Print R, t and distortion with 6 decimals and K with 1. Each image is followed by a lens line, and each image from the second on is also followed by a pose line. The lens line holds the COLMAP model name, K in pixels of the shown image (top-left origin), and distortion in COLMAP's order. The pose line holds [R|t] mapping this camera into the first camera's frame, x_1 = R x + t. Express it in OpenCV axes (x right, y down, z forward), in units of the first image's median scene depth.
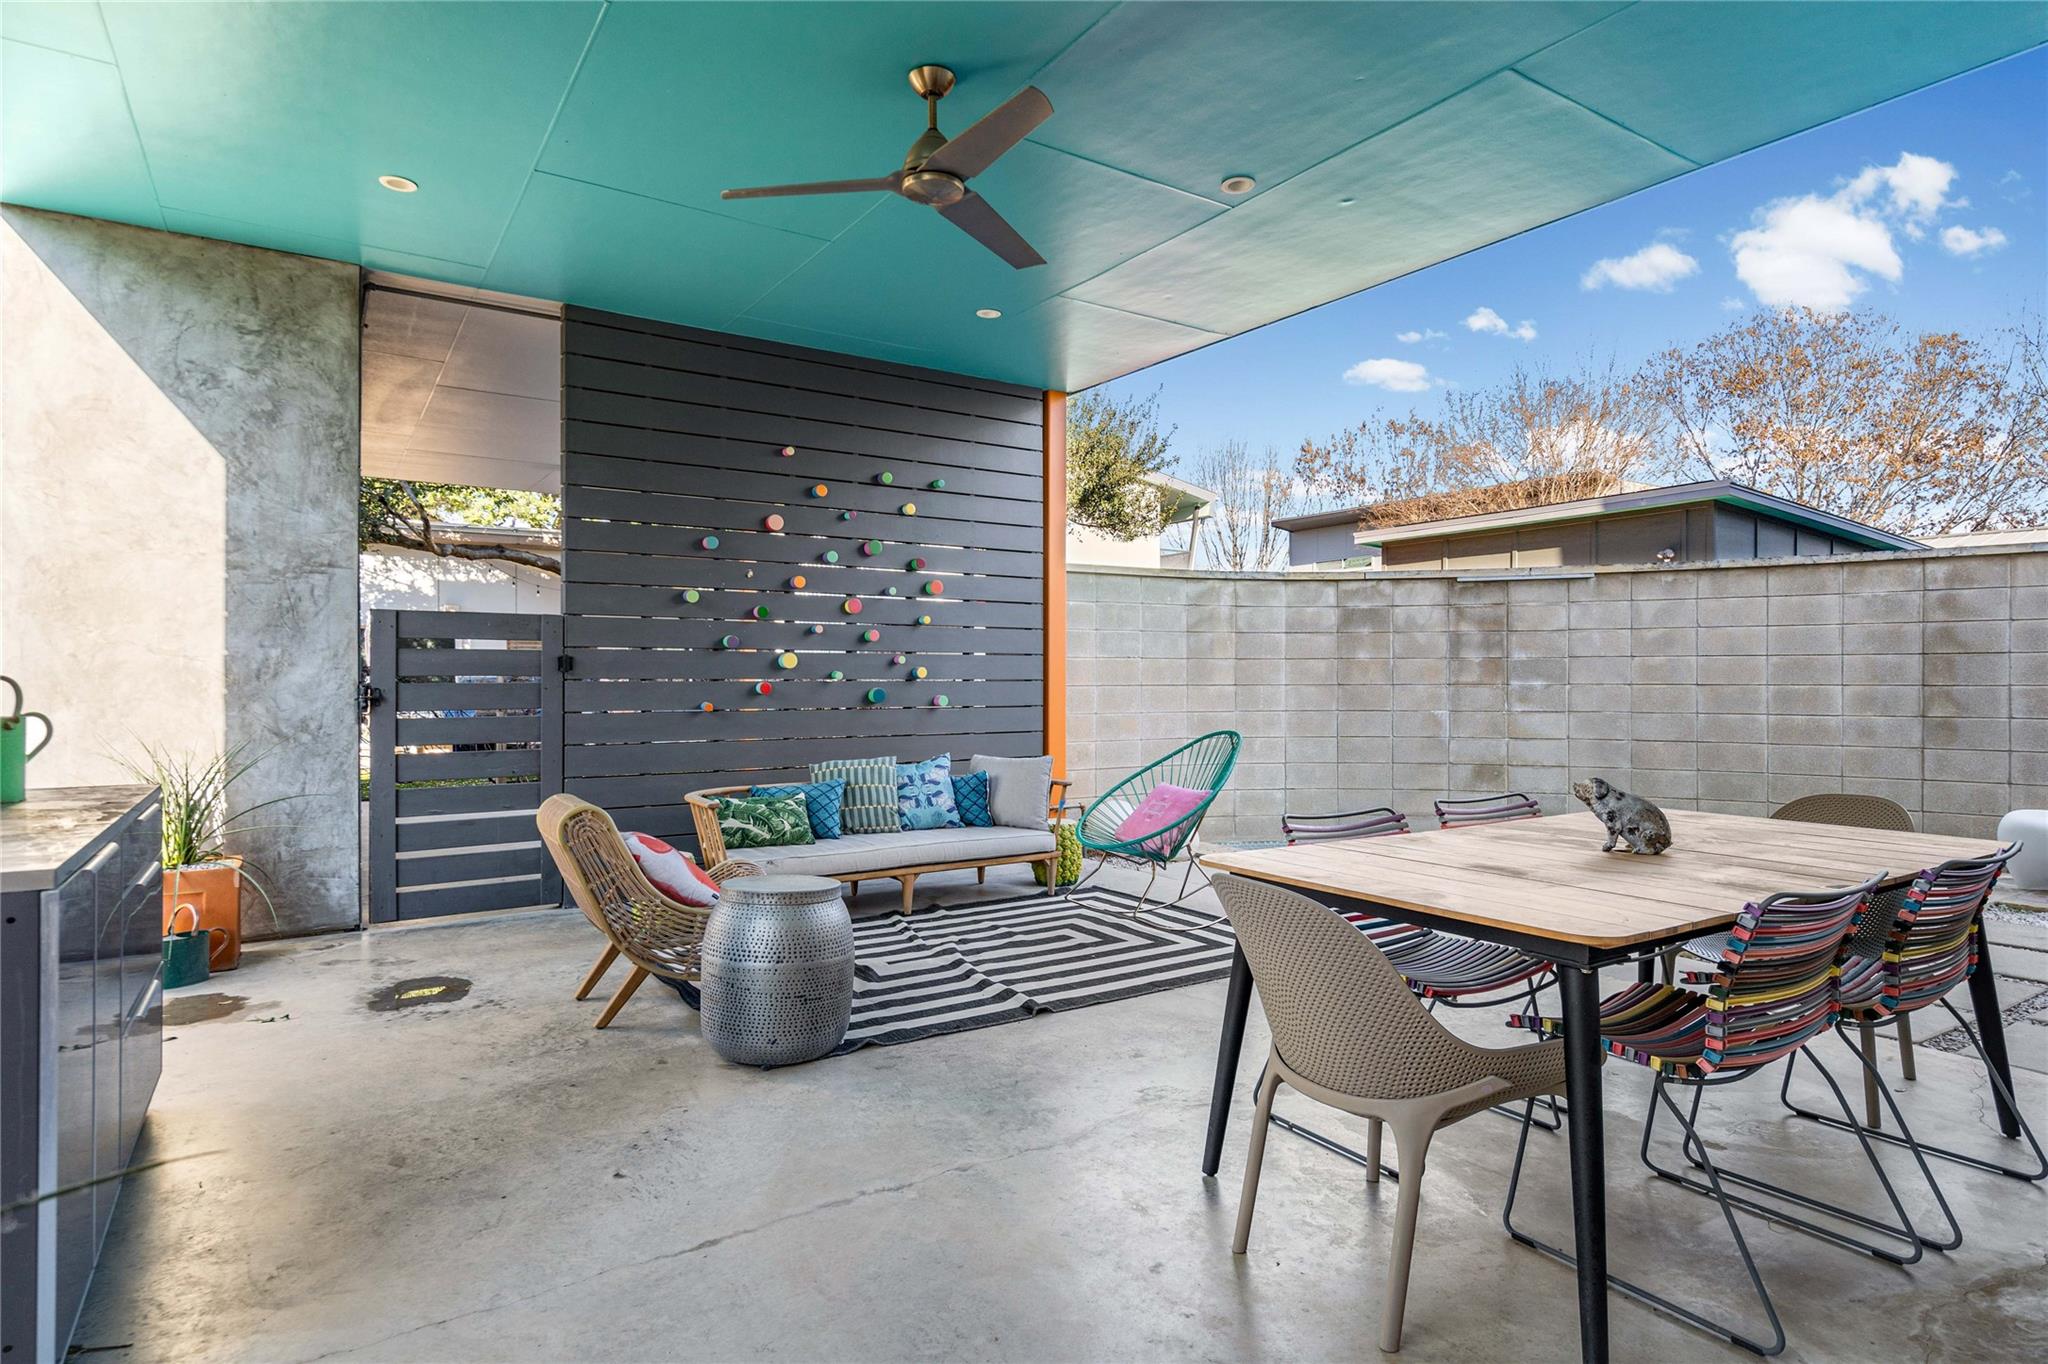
lens RADIAL K [[1053.1, 0, 1019.0], [0, 1053.1, 667.9], [0, 0, 1]] dist [-0.001757, 0.000545]
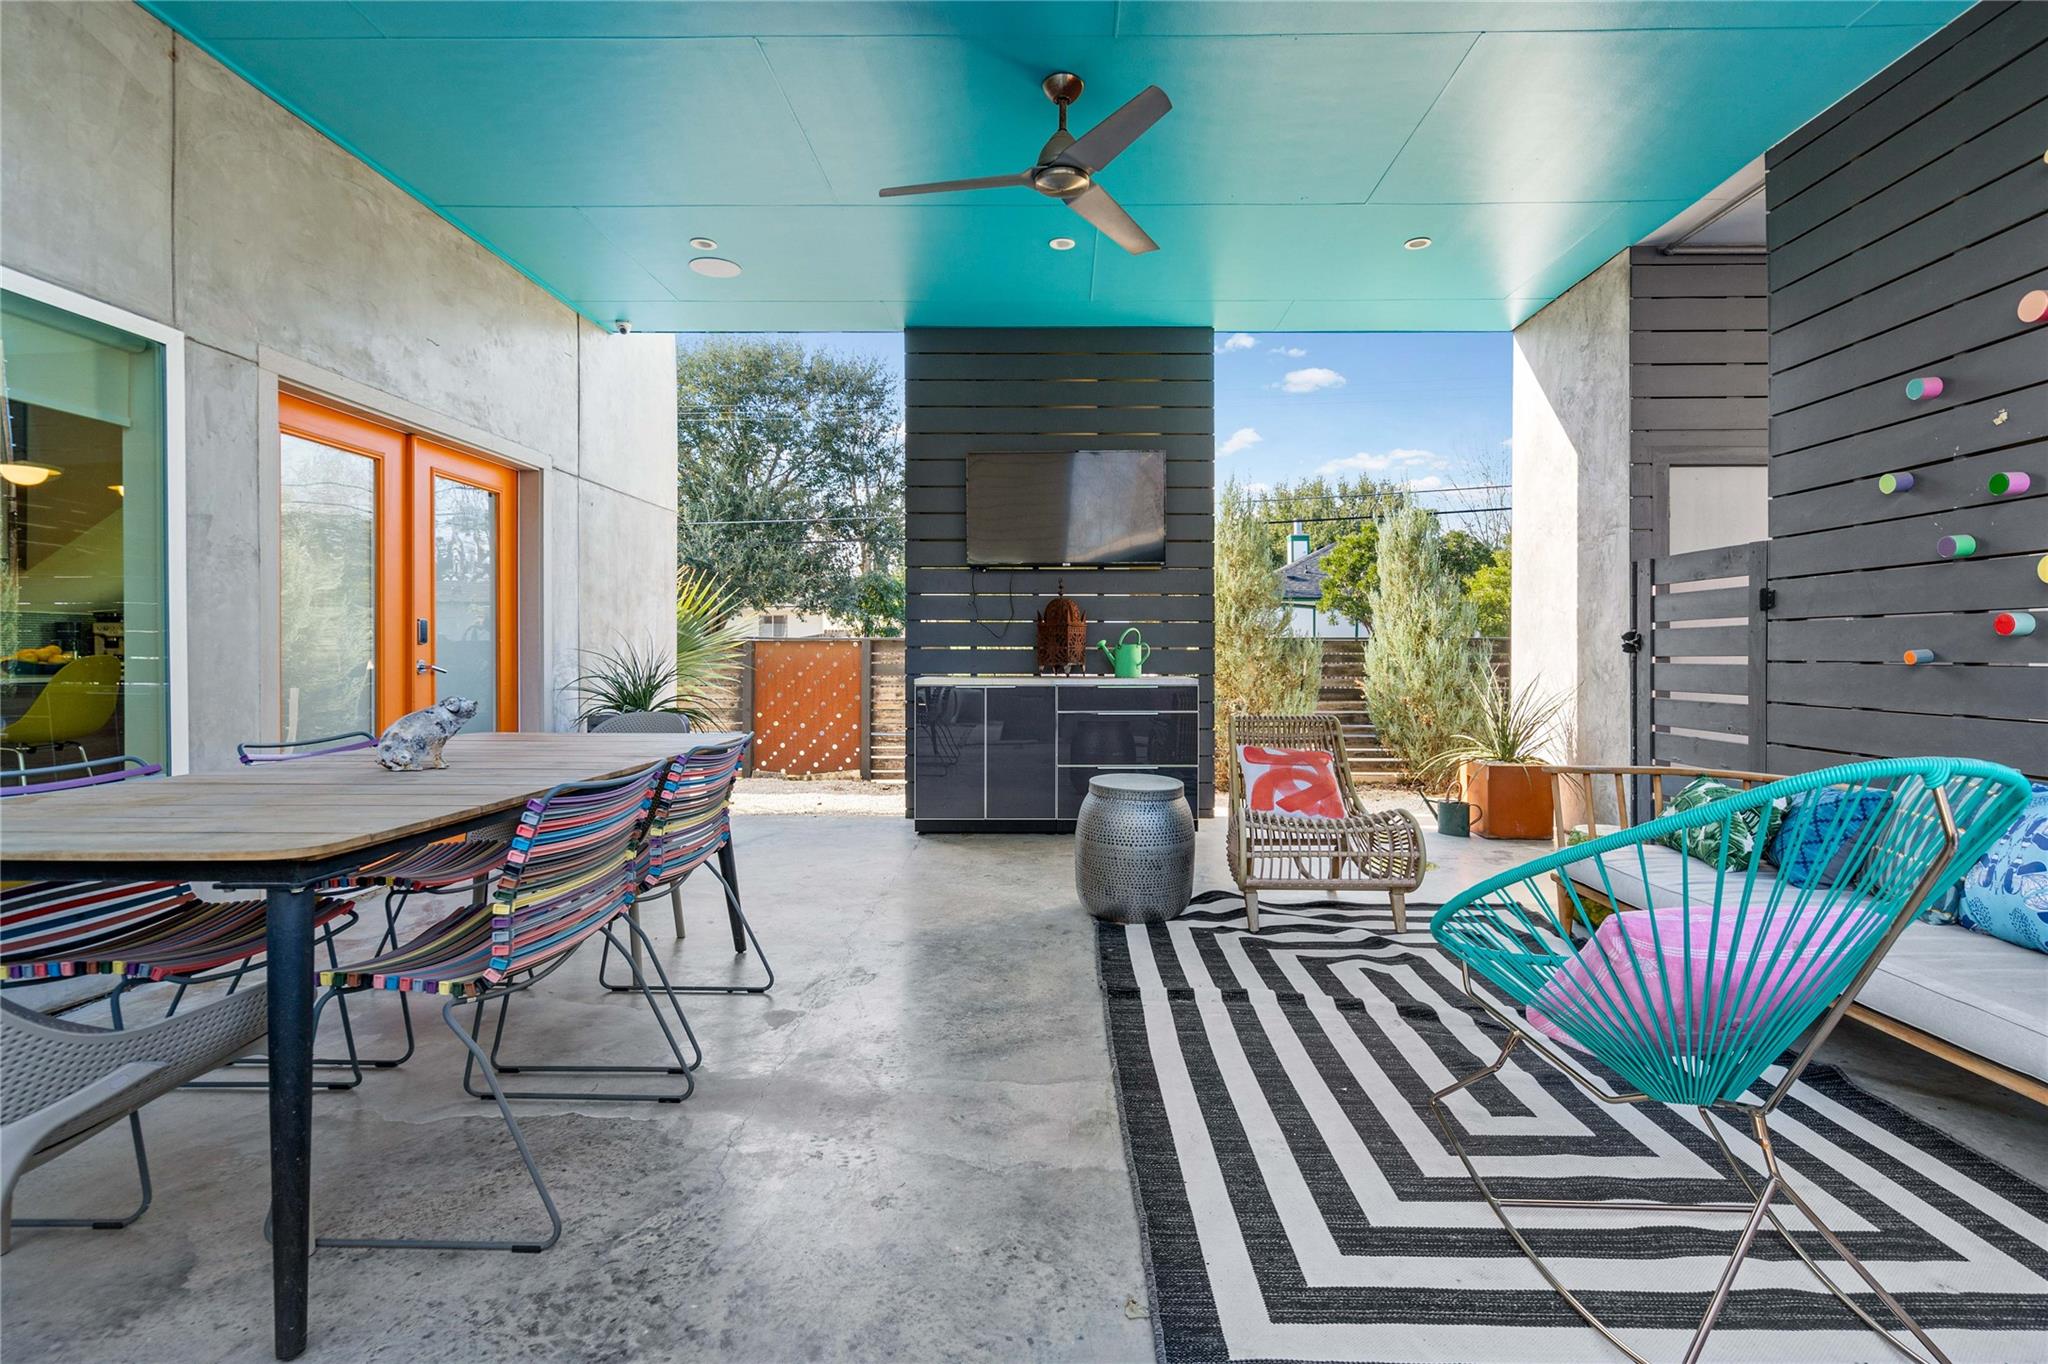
lens RADIAL K [[940.8, 0, 1069.7], [0, 940.8, 653.7], [0, 0, 1]] dist [-0.004025, 0.000562]
pose [[-0.542174, 0.002024, -0.840264, 0.317573], [0.009709, 0.999945, -0.003856, 0.023851], [0.840210, -0.010249, -0.542164, 0.645719]]
